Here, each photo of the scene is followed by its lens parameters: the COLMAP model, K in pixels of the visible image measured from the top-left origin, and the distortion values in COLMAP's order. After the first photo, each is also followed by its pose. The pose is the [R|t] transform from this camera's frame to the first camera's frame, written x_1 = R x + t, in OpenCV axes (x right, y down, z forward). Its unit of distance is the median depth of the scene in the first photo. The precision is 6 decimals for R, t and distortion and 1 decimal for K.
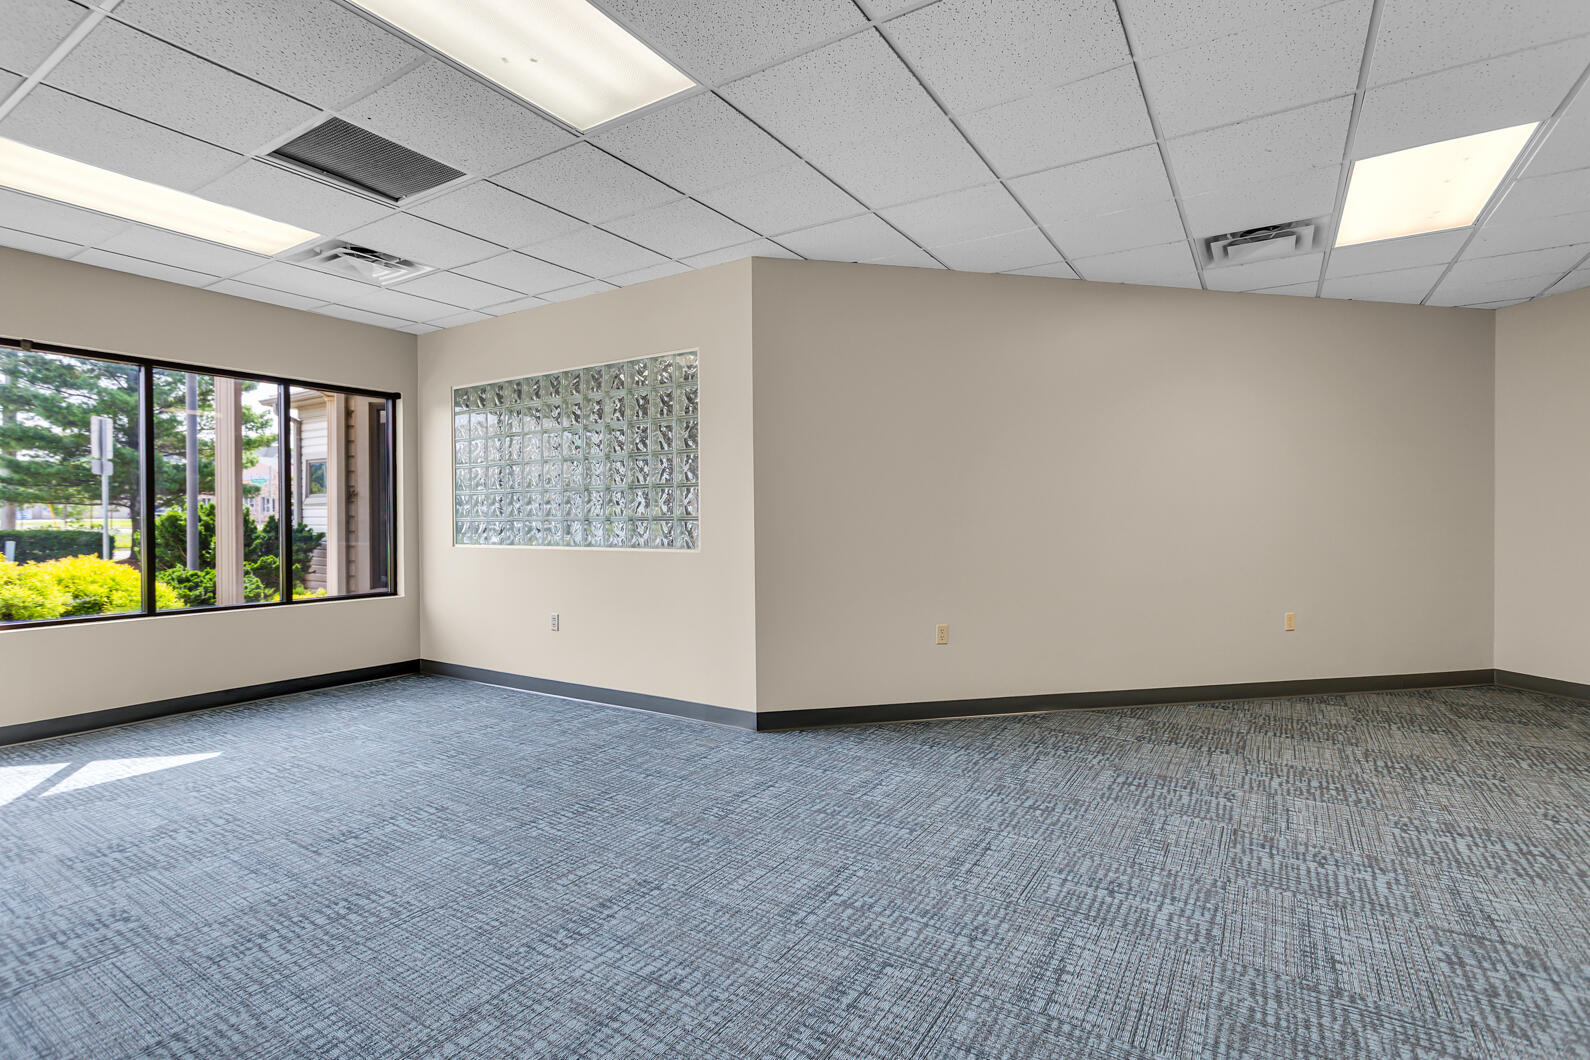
lens RADIAL K [[752.2, 0, 796.3], [0, 752.2, 521.0], [0, 0, 1]] dist [0.002258, 0.000655]
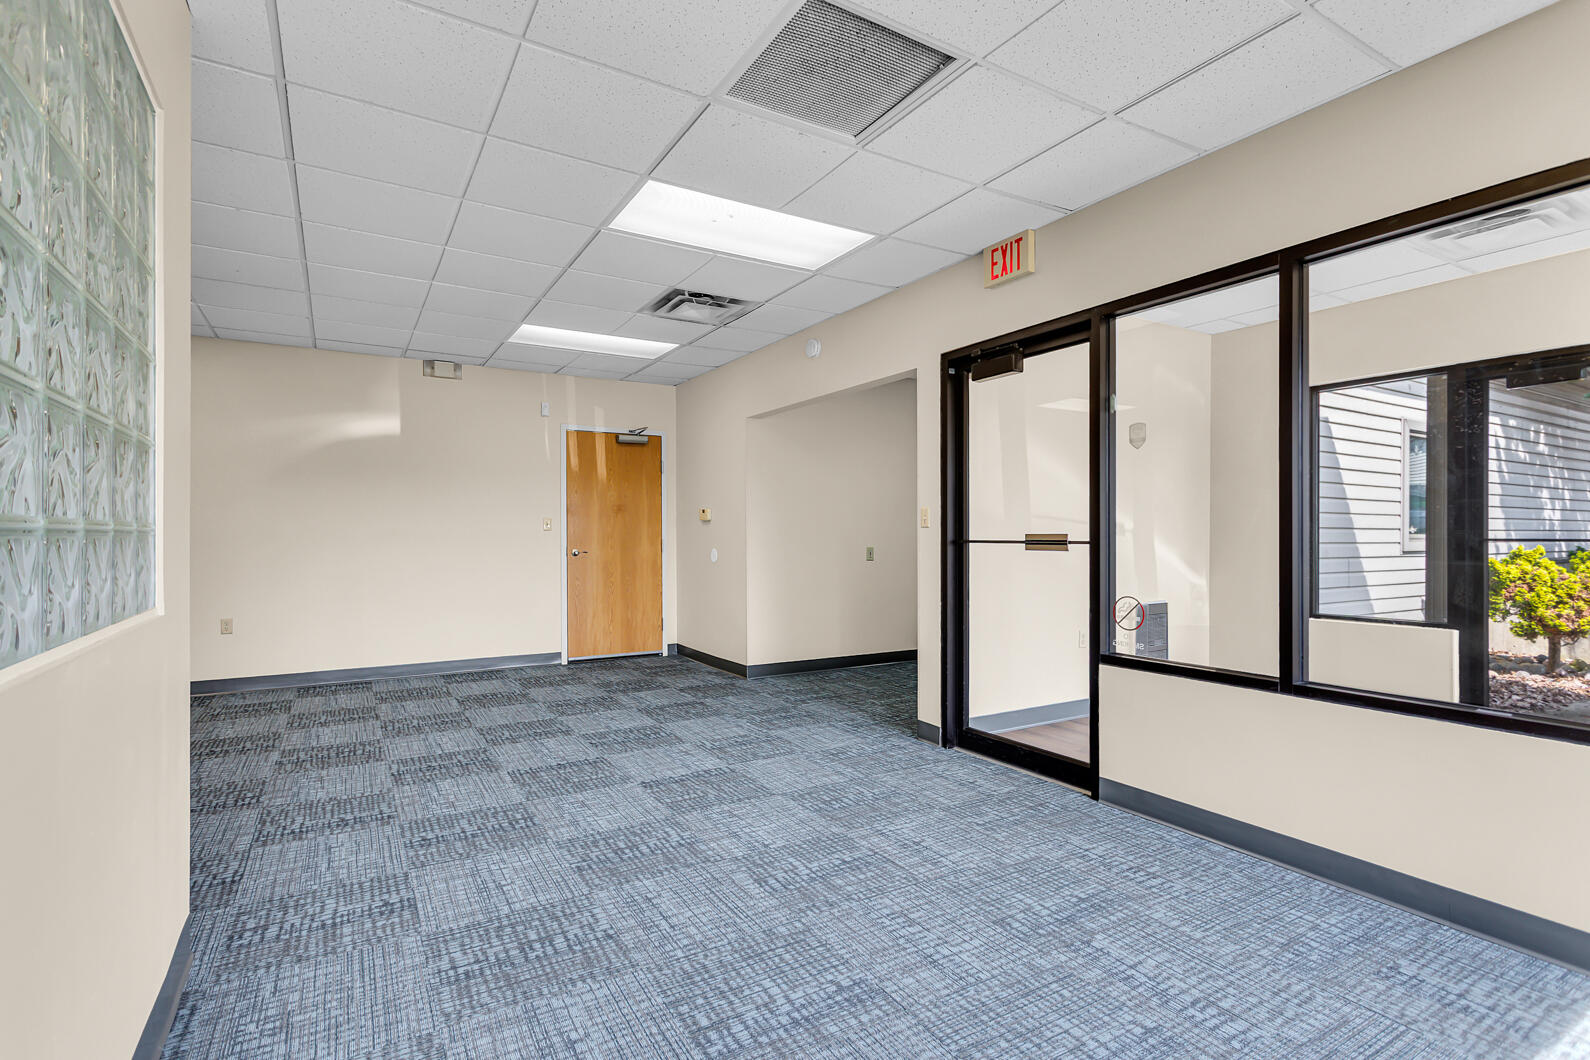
lens RADIAL K [[754.2, 0, 775.7], [0, 754.2, 535.0], [0, 0, 1]] dist [0.002054, 0.000284]
pose [[-0.883311, 0.003487, 0.468775, -0.982743], [0.004828, 0.999987, 0.001659, 0.001048], [-0.468763, 0.003729, -0.883316, 1.935409]]
